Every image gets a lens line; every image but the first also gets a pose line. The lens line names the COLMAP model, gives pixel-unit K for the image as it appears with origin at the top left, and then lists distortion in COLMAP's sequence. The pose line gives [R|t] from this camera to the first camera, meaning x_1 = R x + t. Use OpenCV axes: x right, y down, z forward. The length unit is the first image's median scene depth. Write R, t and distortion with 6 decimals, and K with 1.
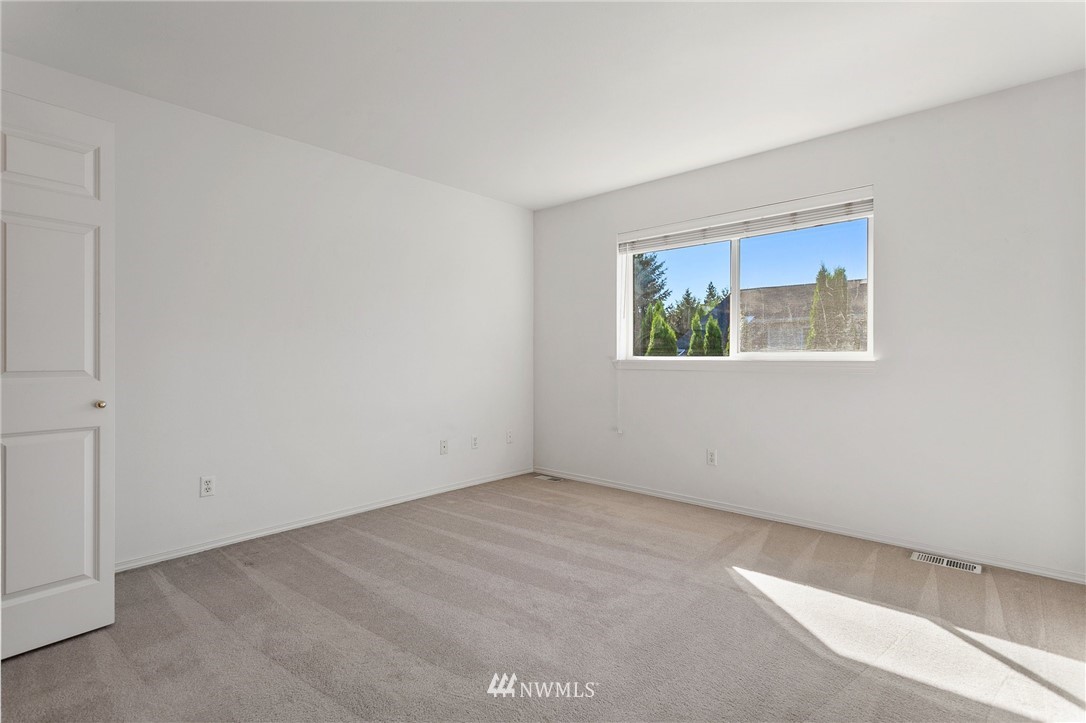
lens RADIAL K [[520.2, 0, 535.5], [0, 520.2, 360.5], [0, 0, 1]] dist [0.004041, 0.000552]
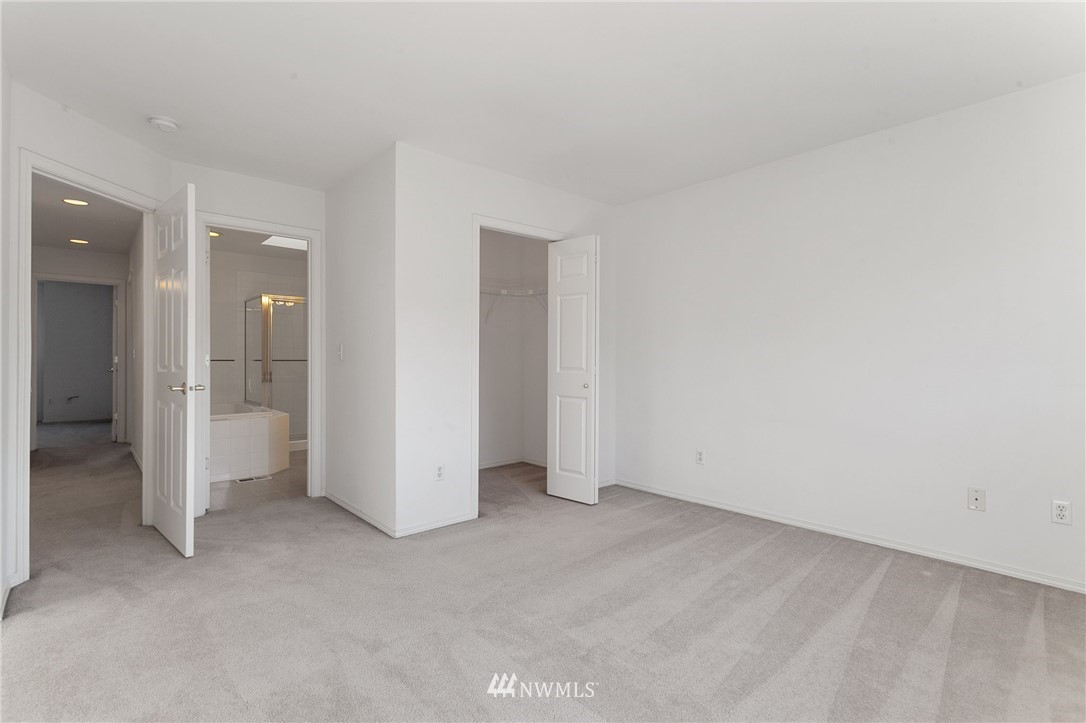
lens RADIAL K [[520.2, 0, 542.2], [0, 520.2, 358.4], [0, 0, 1]] dist [0.004041, 0.000552]
pose [[-0.090929, 0.012247, -0.995782, 0.746724], [-0.004780, 0.999907, 0.012734, -0.026930], [0.995846, 0.005918, -0.090862, 0.714366]]
